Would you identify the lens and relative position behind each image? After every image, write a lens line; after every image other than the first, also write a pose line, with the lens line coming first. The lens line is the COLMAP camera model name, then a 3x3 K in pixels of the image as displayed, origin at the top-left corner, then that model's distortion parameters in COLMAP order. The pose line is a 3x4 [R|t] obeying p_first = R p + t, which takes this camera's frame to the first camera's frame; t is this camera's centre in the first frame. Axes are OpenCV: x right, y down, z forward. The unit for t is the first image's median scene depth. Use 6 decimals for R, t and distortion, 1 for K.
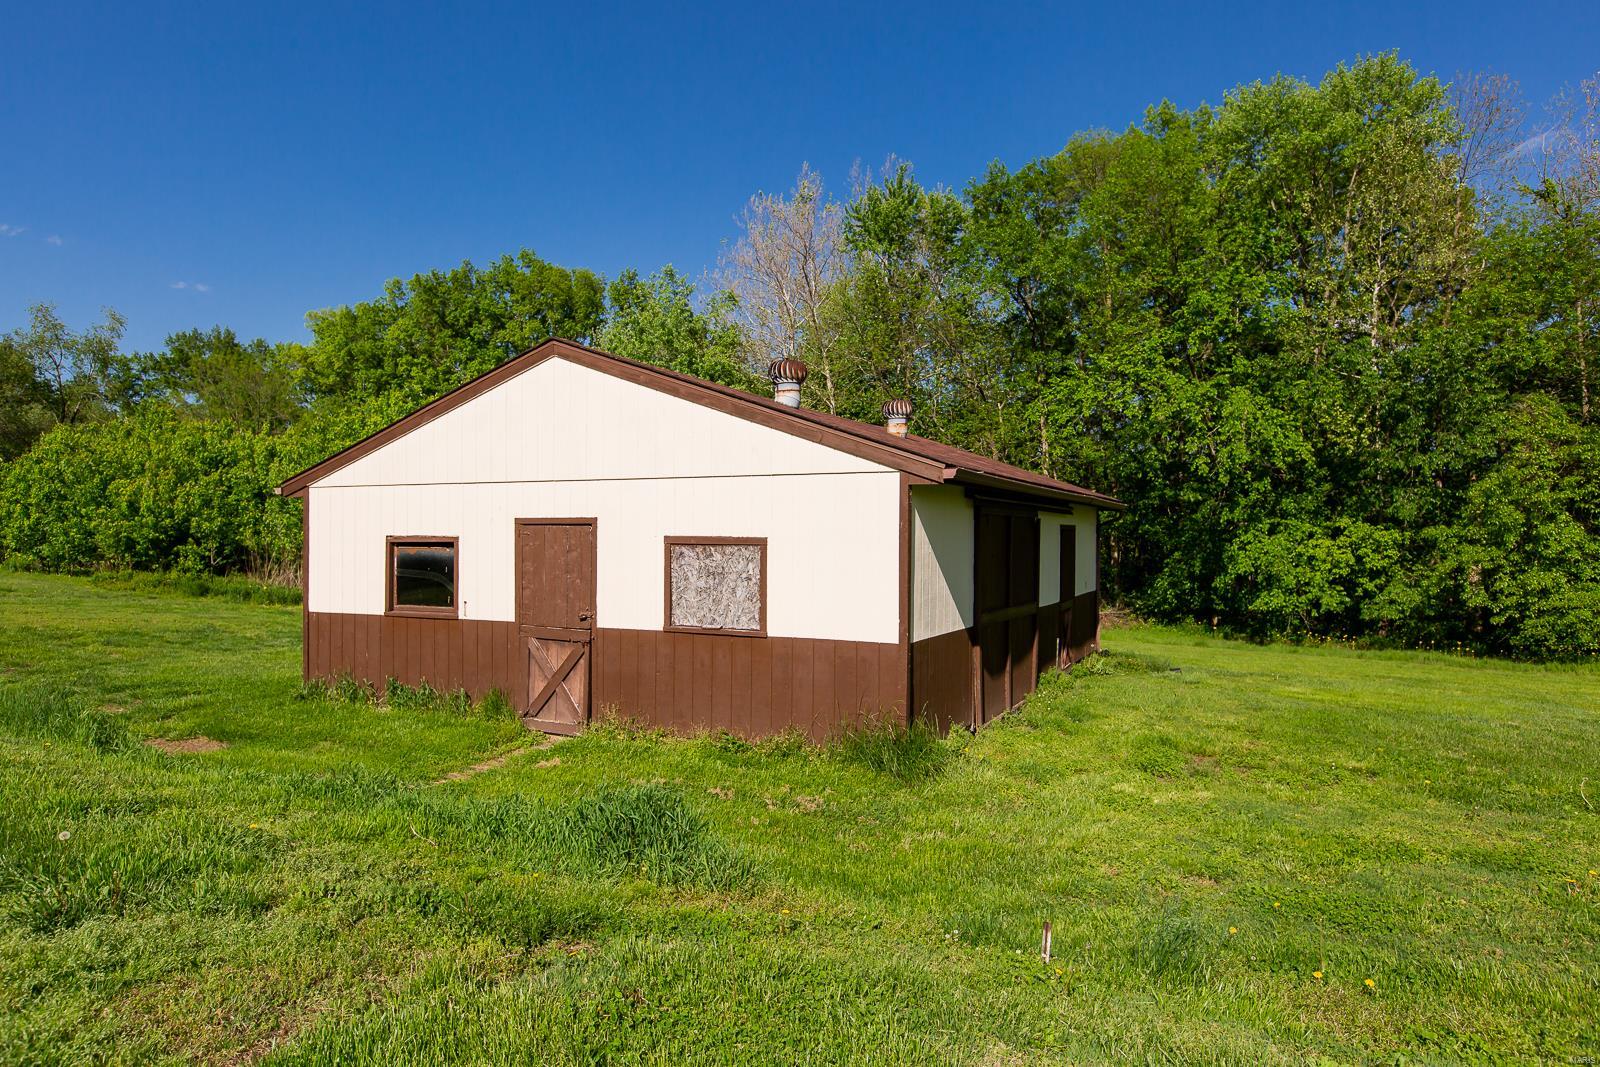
lens RADIAL K [[1003.5, 0, 796.7], [0, 1003.5, 523.5], [0, 0, 1]] dist [-0.000293, 0.001360]
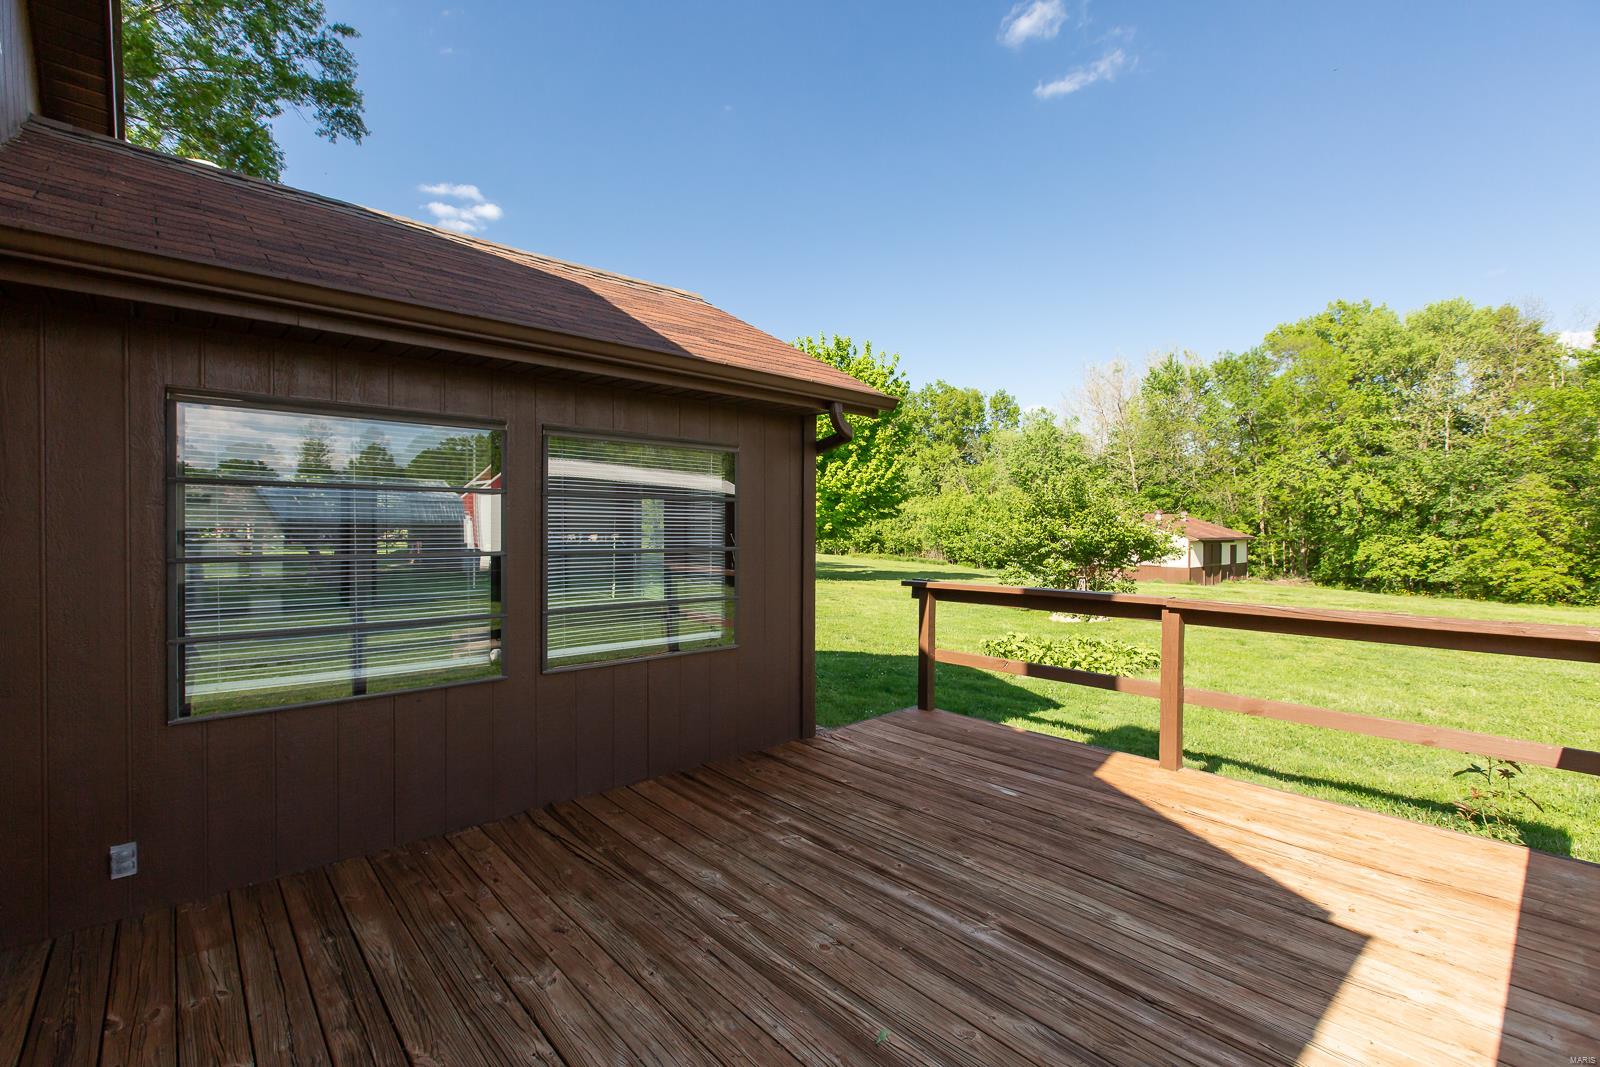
lens RADIAL K [[702.4, 0, 790.8], [0, 702.4, 529.5], [0, 0, 1]] dist [0.001811, 0.000159]
pose [[0.927105, -0.000882, -0.374801, -0.118375], [0.004128, 0.999961, 0.007859, -0.032639], [0.374779, -0.008834, 0.927072, -0.856661]]
